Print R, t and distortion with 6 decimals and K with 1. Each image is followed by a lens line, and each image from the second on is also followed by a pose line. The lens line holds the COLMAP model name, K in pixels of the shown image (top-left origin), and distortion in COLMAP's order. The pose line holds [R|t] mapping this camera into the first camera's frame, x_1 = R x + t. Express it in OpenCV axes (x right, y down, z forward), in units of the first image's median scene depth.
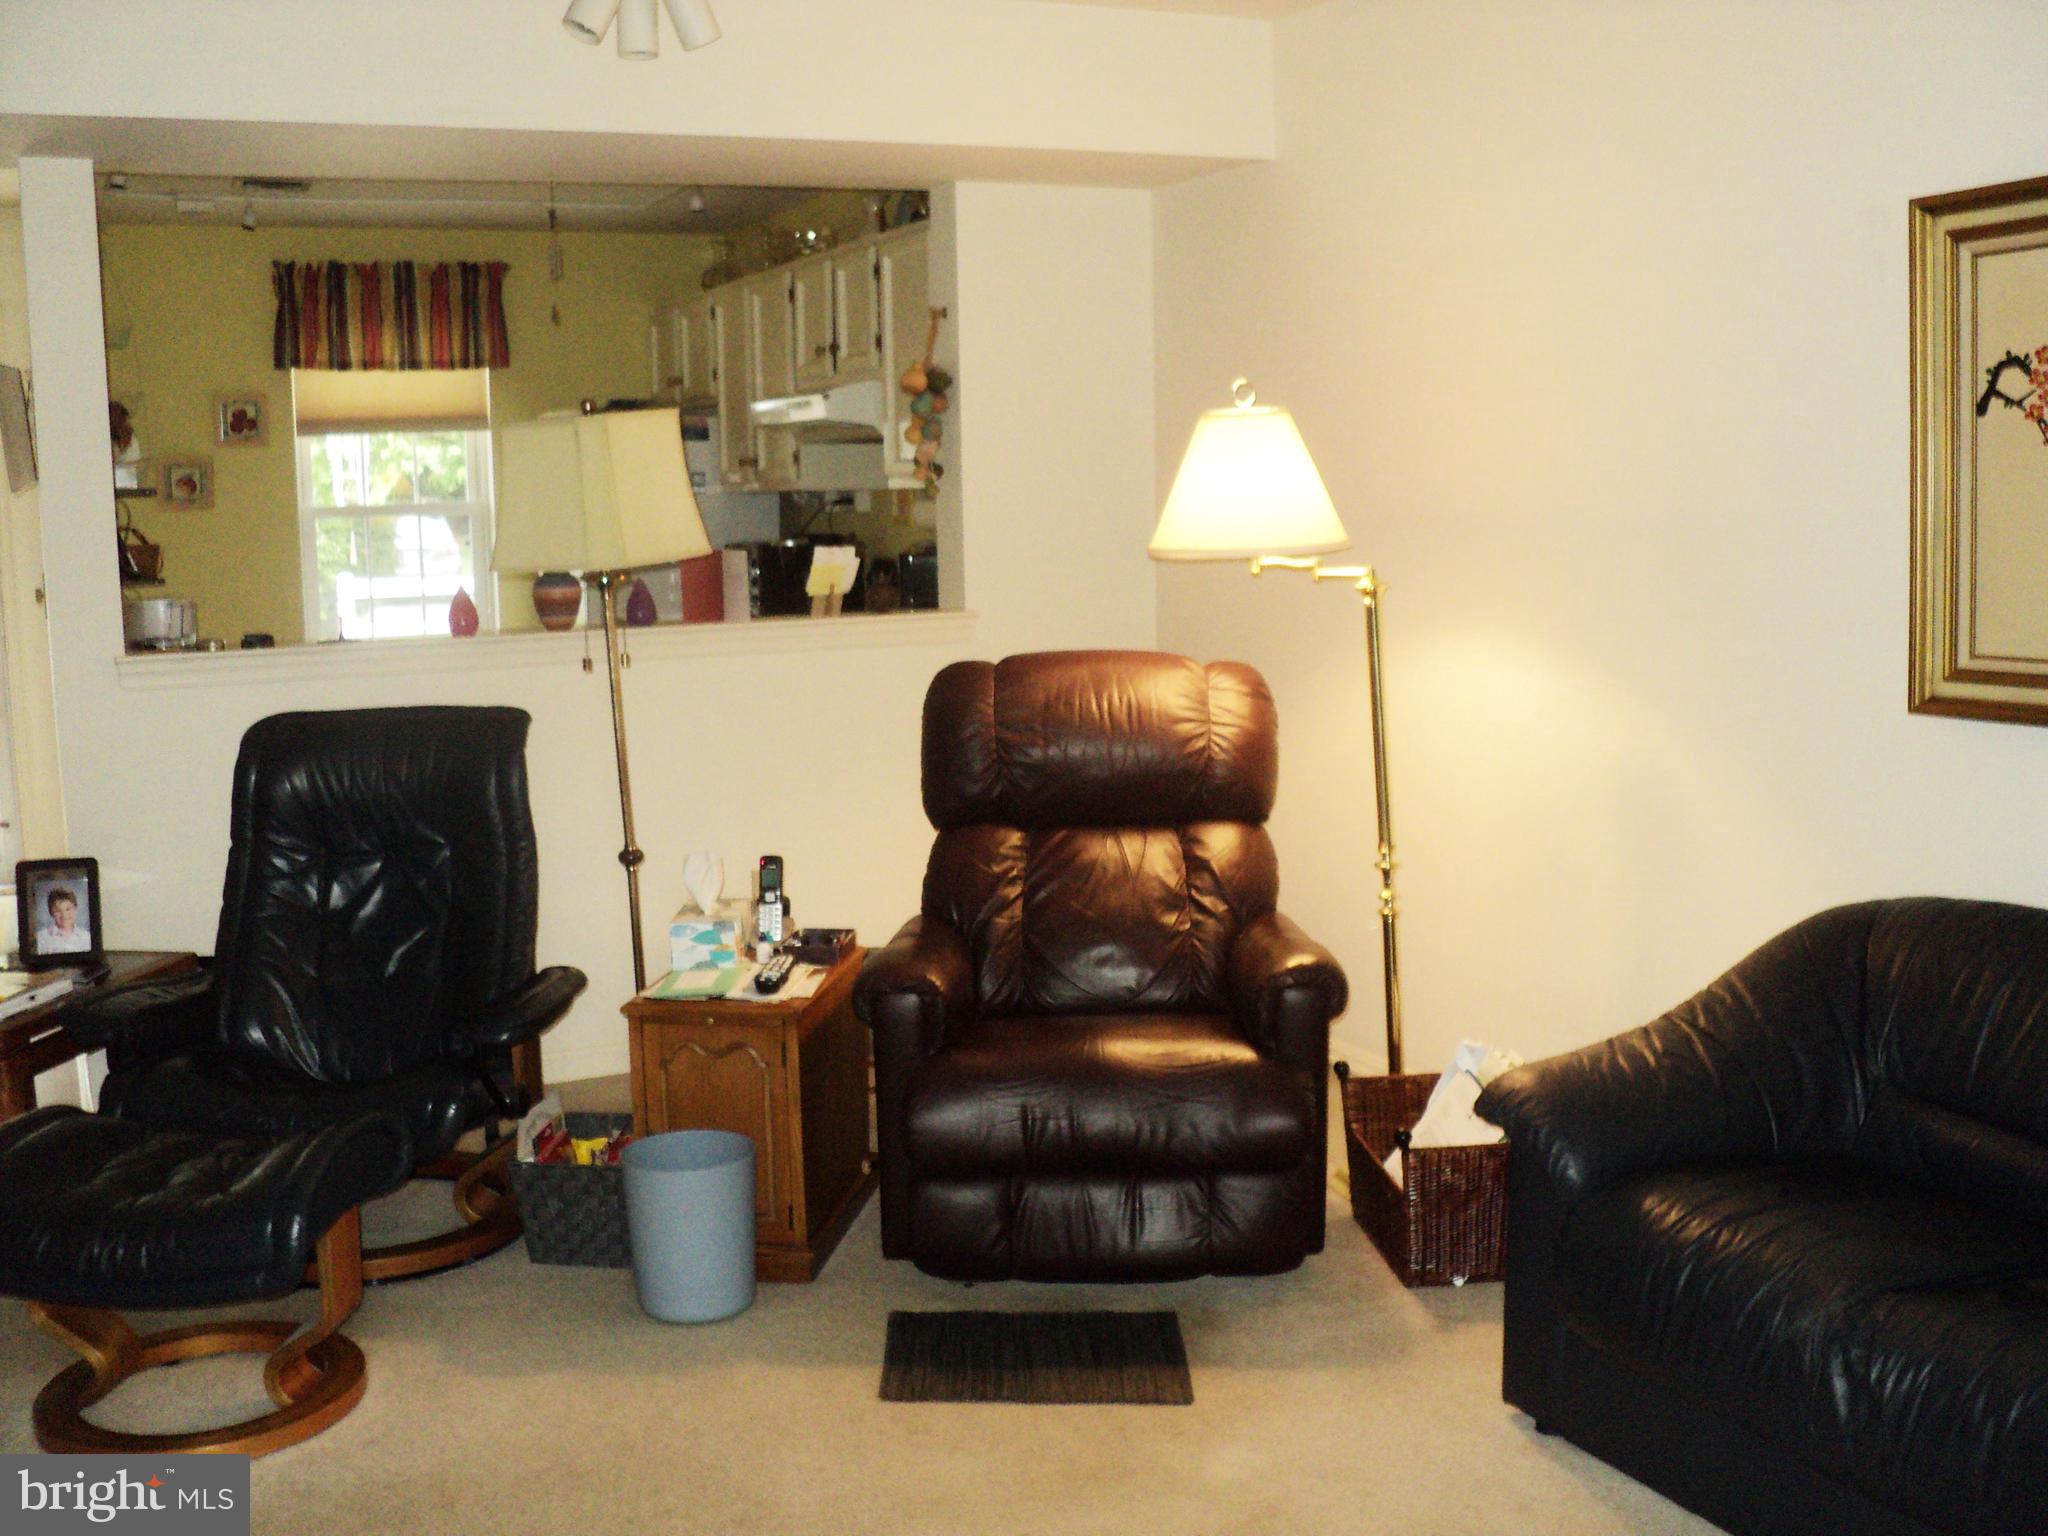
lens RADIAL K [[2113.6, 0, 1024.0], [0, 2113.6, 768.0], [0, 0, 1]] dist [-0.200066, 0.234382]
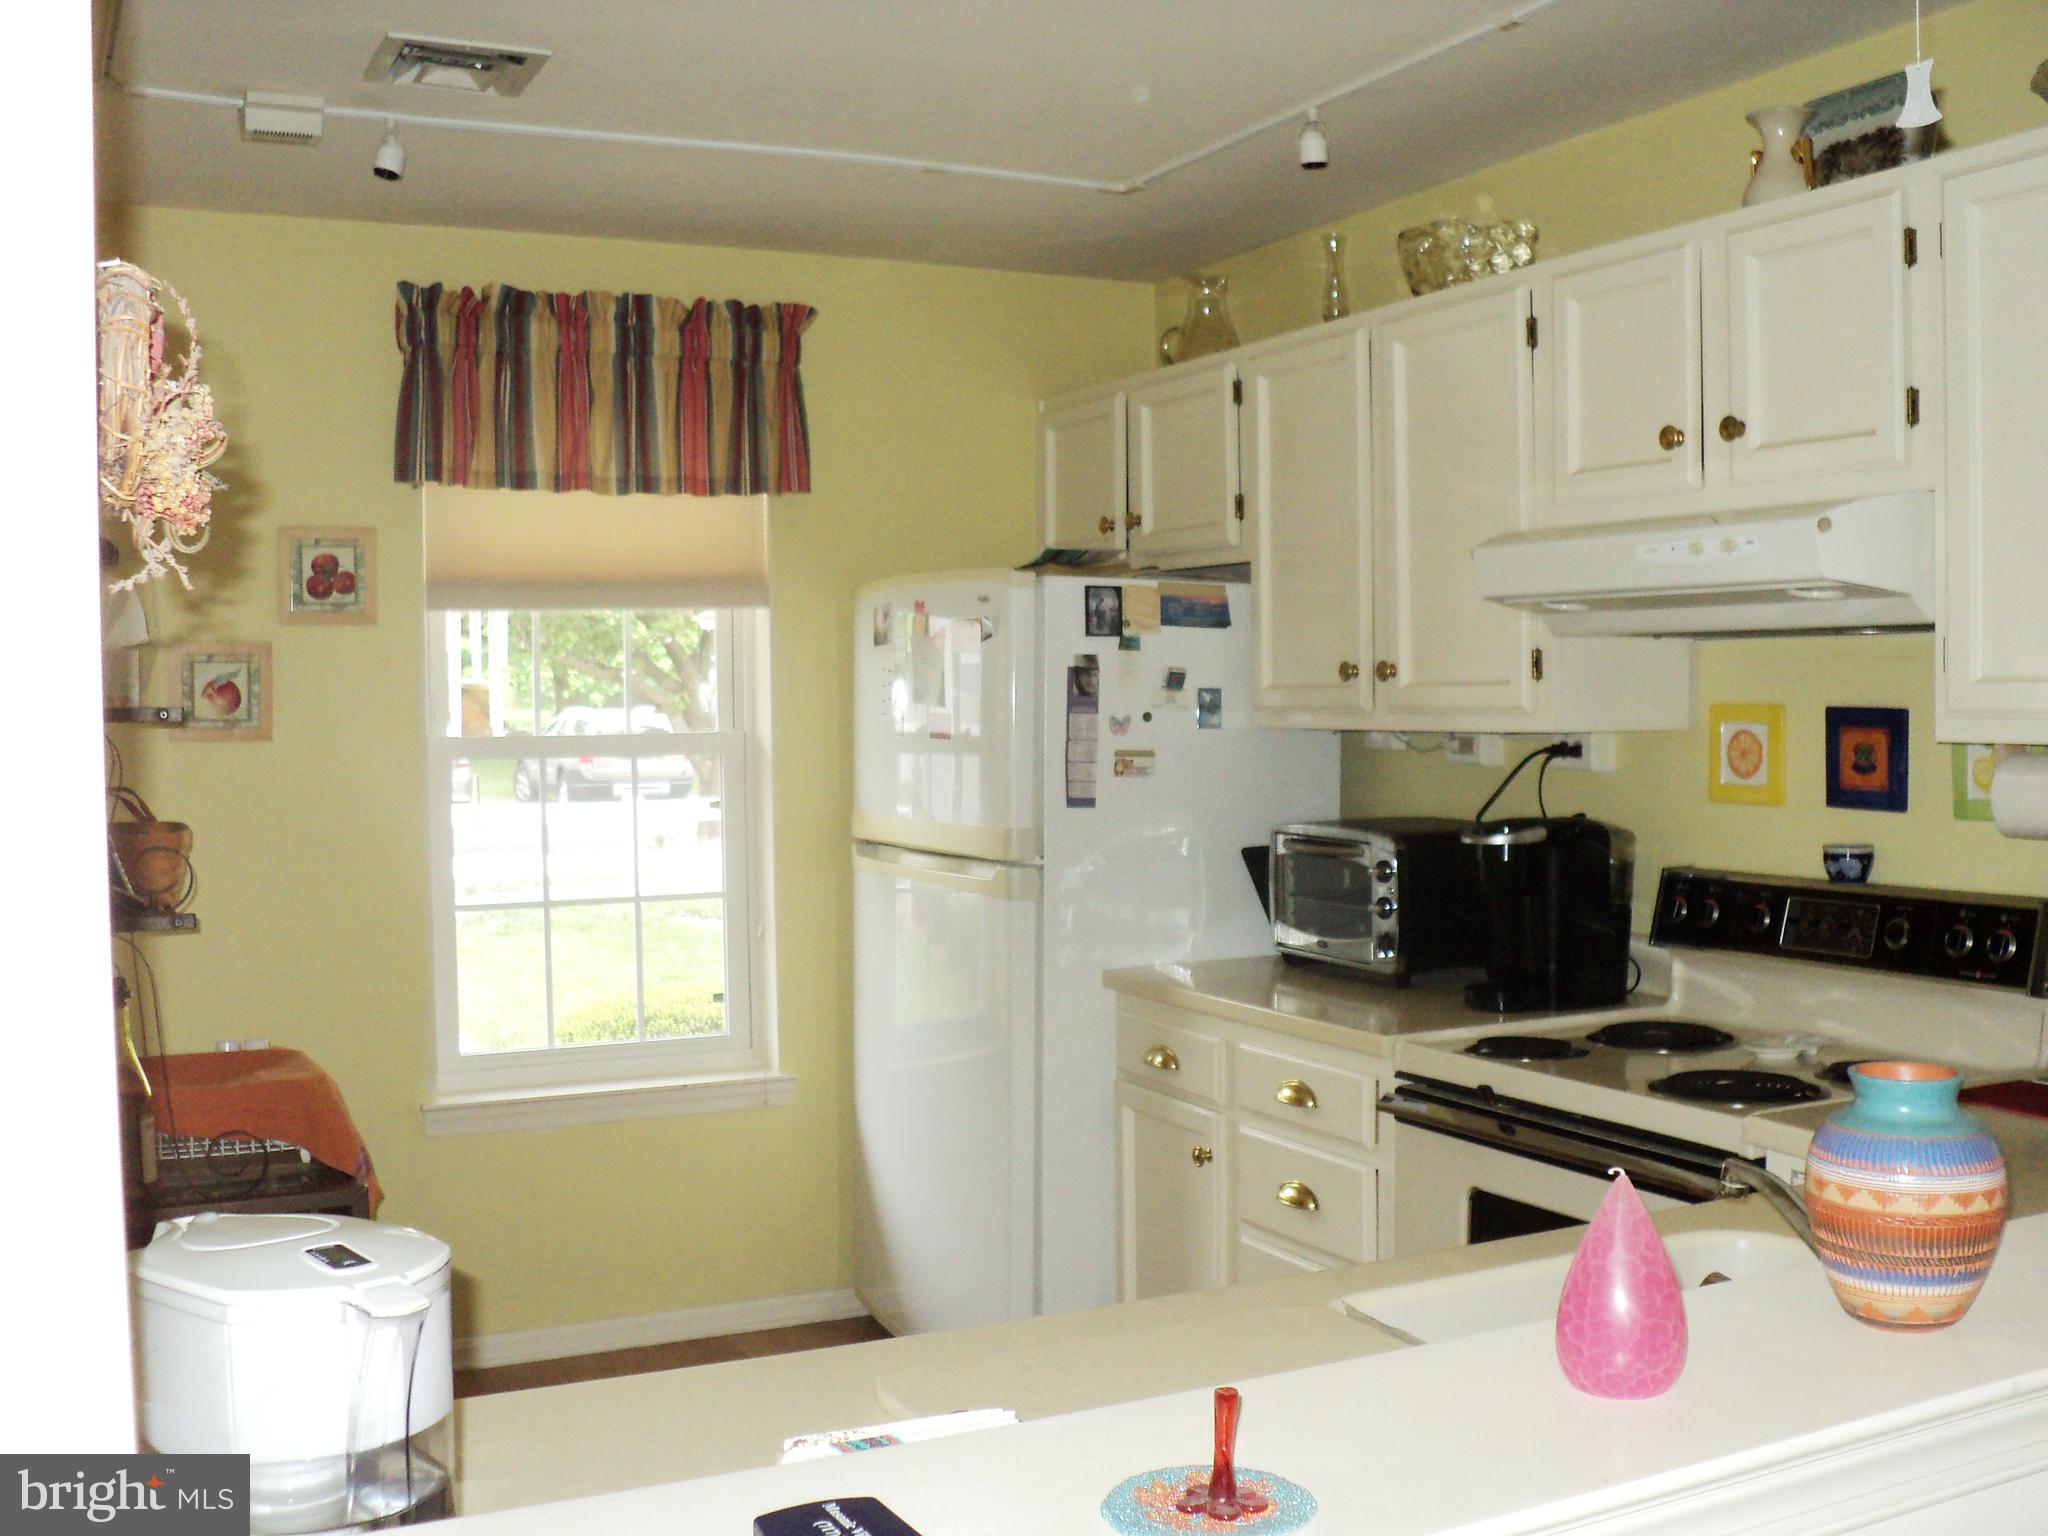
lens RADIAL K [[2113.6, 0, 1024.0], [0, 2113.6, 768.0], [0, 0, 1]] dist [-0.200066, 0.234382]
pose [[0.999660, 0.006562, 0.025216, -0.213537], [-0.004084, 0.995266, -0.097098, -0.068101], [-0.025733, 0.096962, 0.994955, 0.466255]]
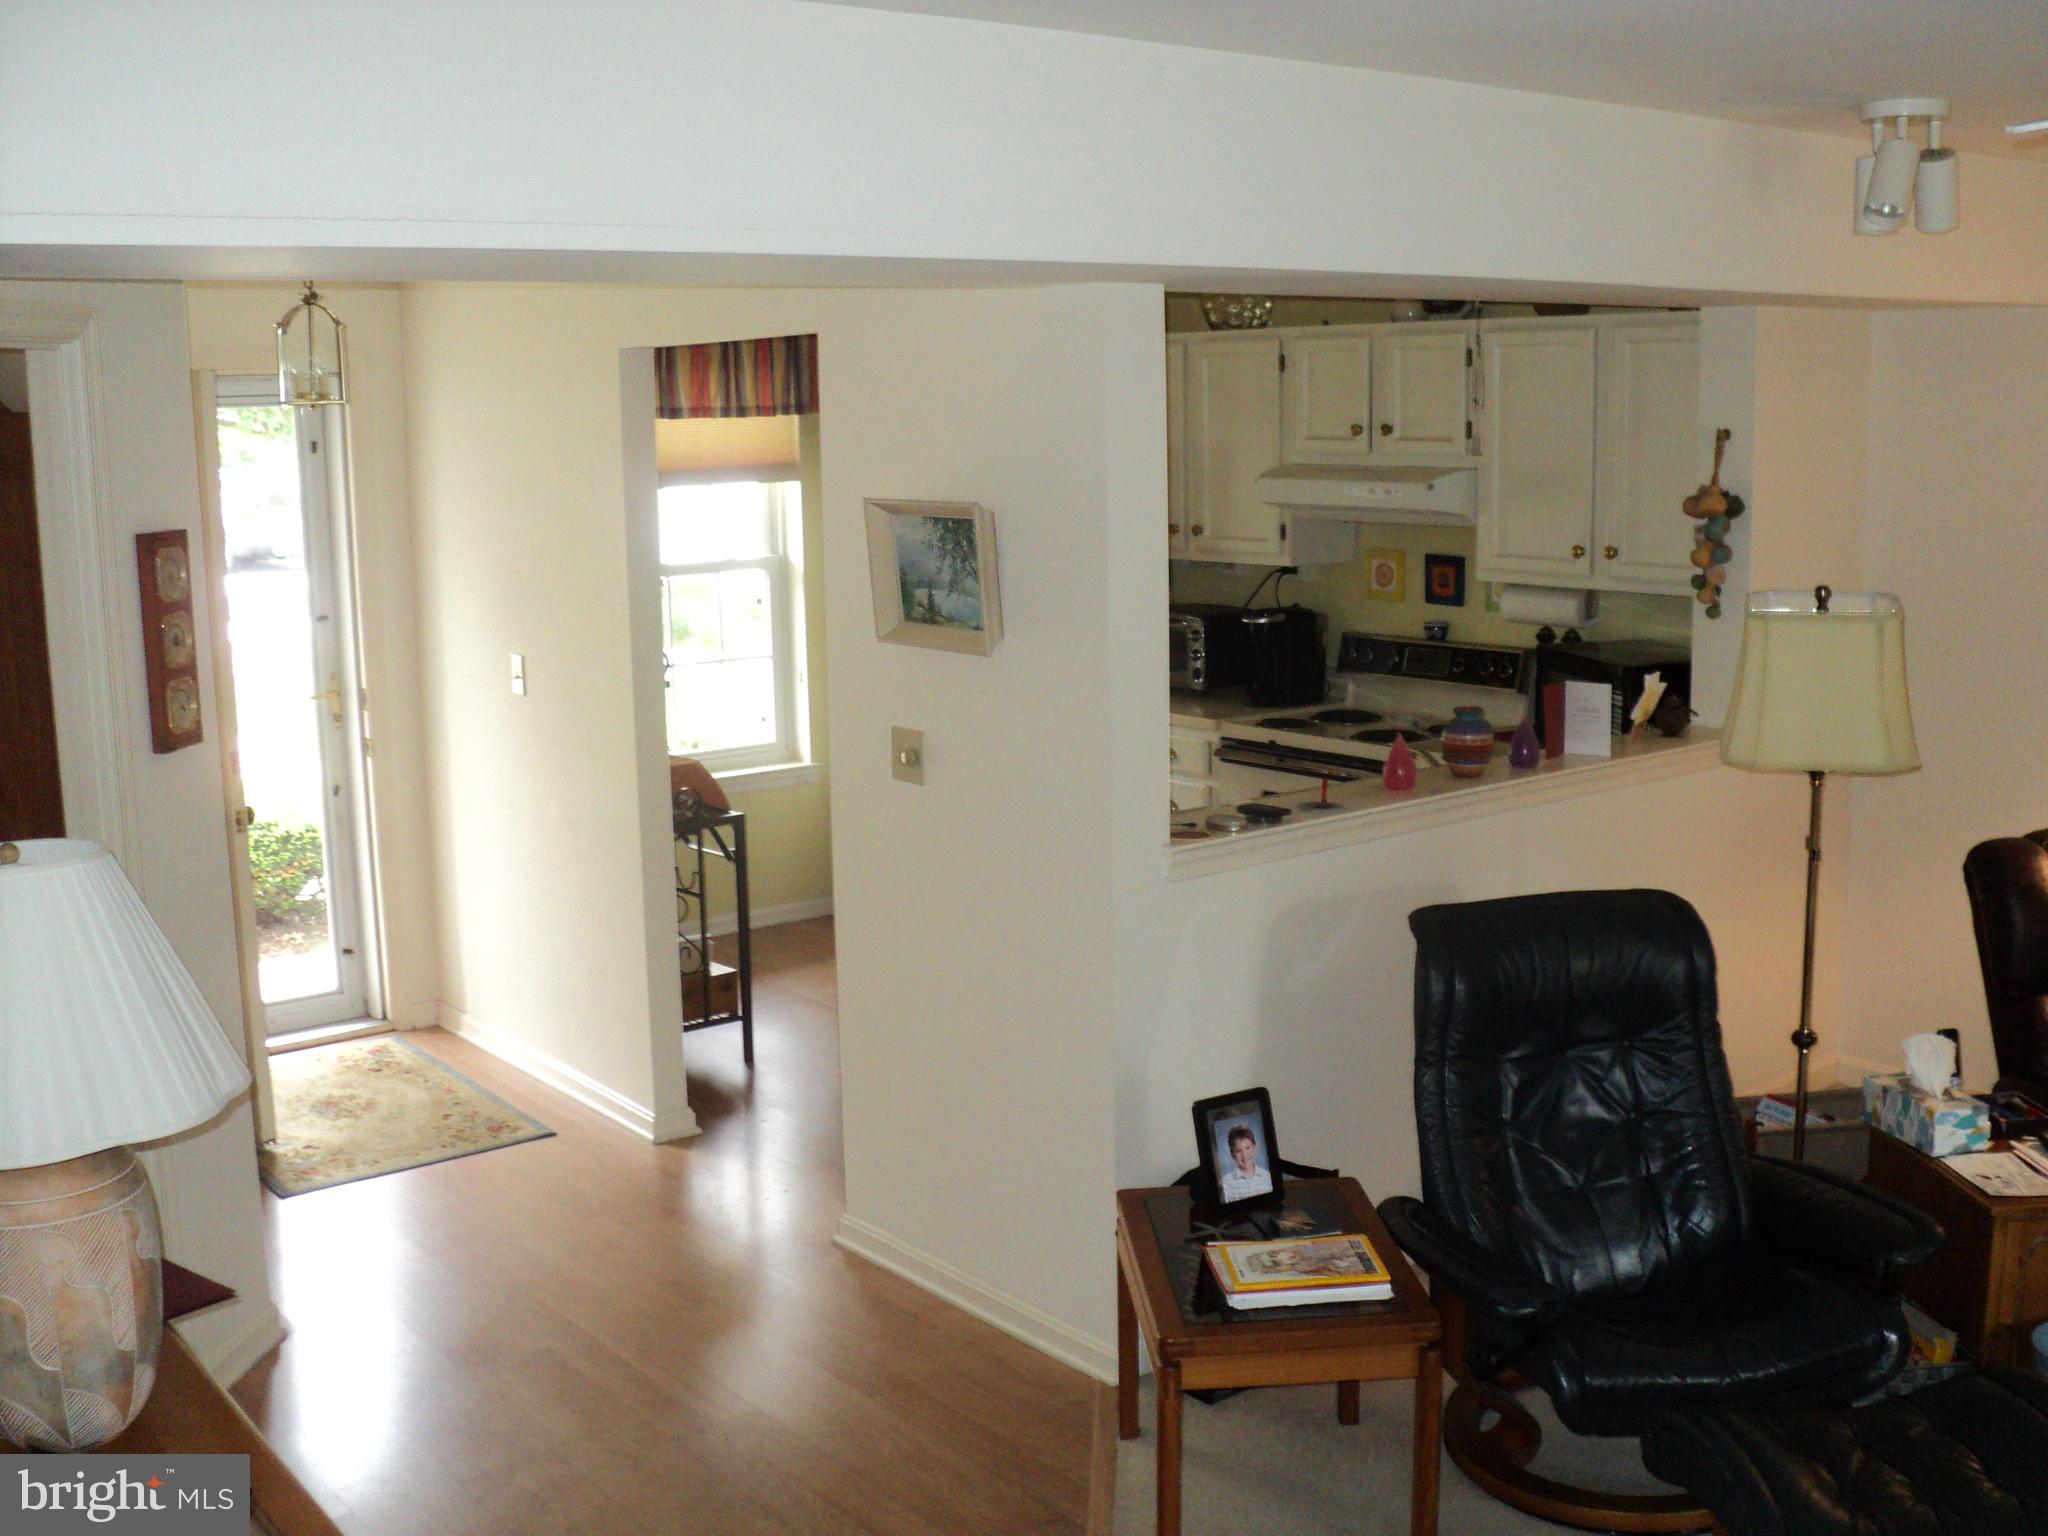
lens RADIAL K [[2113.6, 0, 1024.0], [0, 2113.6, 768.0], [0, 0, 1]] dist [-0.200066, 0.234382]
pose [[0.972281, -0.038648, 0.230597, -0.403504], [0.031160, 0.998865, 0.036027, -0.069609], [-0.231728, -0.027843, 0.972382, 0.073364]]
